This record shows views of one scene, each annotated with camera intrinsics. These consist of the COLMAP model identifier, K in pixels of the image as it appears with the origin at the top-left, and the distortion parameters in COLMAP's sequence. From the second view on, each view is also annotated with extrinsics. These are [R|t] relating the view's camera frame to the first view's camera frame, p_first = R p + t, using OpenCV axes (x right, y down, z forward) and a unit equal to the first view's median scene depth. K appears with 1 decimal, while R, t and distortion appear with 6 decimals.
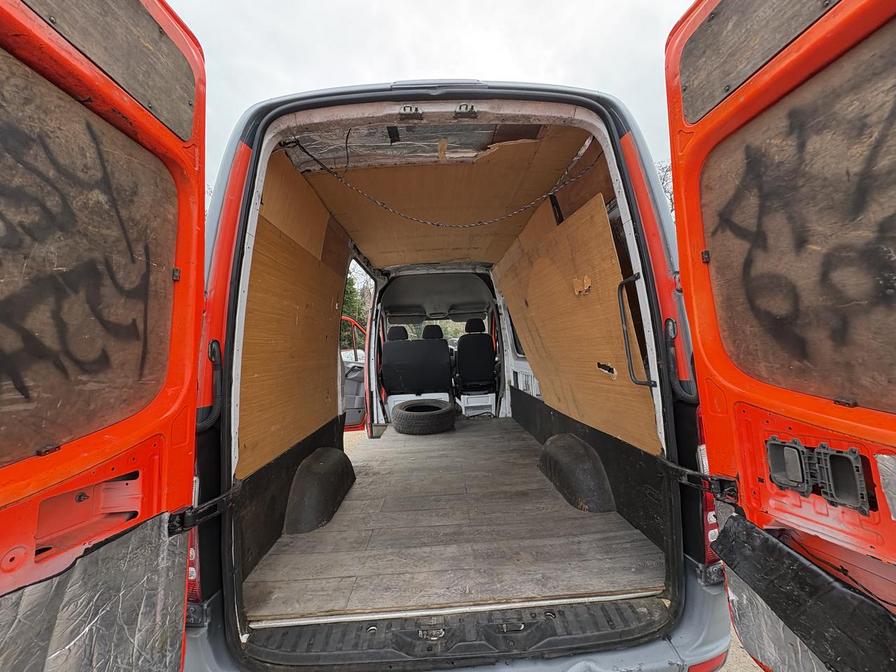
lens RADIAL K [[355.2, 0, 448.7], [0, 355.2, 335.0], [0, 0, 1]] dist [-0.000583, 0.000163]
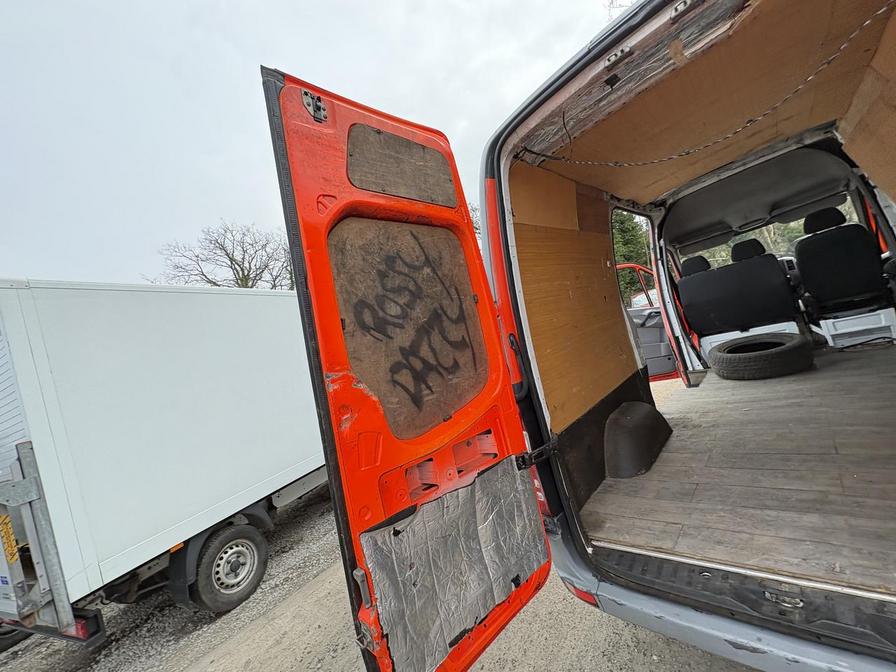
lens RADIAL K [[358.1, 0, 444.5], [0, 358.1, 337.2], [0, 0, 1]] dist [-0.001538, -0.000131]
pose [[0.667871, -0.164522, -0.725866, 0.165511], [0.269390, 0.962573, 0.029693, -0.087804], [0.693814, -0.215372, 0.687195, -0.113092]]
